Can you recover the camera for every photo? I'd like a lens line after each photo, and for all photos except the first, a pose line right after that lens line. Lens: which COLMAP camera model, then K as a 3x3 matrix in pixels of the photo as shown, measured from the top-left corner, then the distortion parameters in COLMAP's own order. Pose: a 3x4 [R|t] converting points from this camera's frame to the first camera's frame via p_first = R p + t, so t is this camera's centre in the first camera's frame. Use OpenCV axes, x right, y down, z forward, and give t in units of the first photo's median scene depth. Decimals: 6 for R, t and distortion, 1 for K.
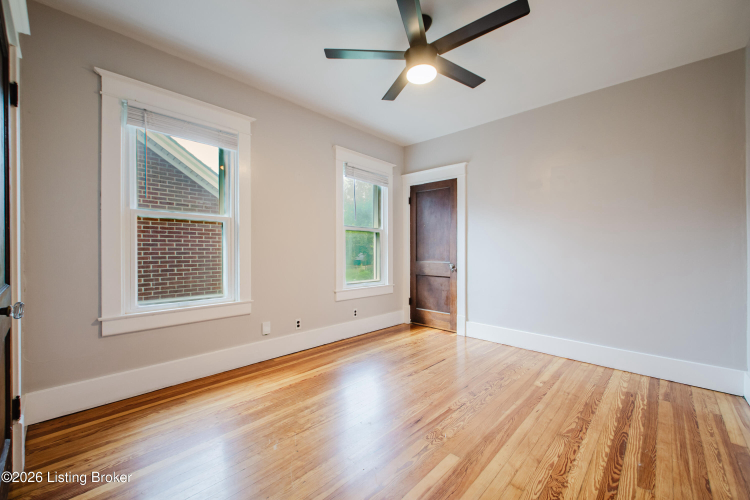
lens RADIAL K [[301.4, 0, 370.9], [0, 301.4, 247.2], [0, 0, 1]] dist [0.005581, -0.001972]
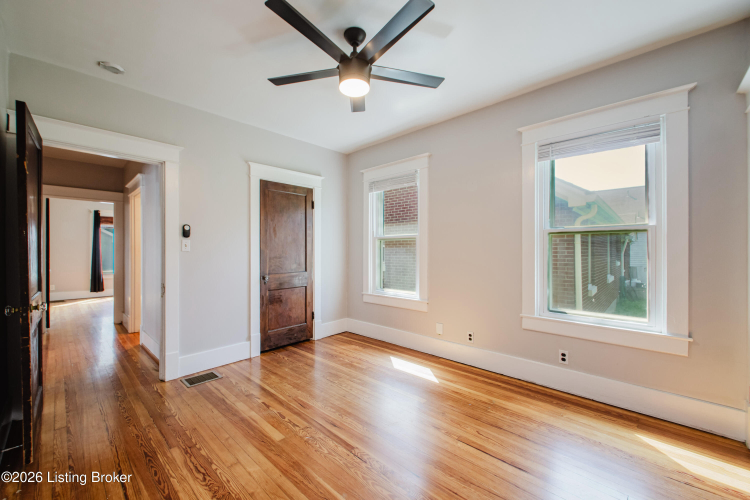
lens RADIAL K [[301.4, 0, 372.4], [0, 301.4, 252.6], [0, 0, 1]] dist [0.005581, -0.001972]
pose [[0.017858, -0.001596, -0.999839, 0.702256], [0.004400, 0.999989, -0.001517, -0.017770], [0.999831, -0.004372, 0.017865, 0.643151]]
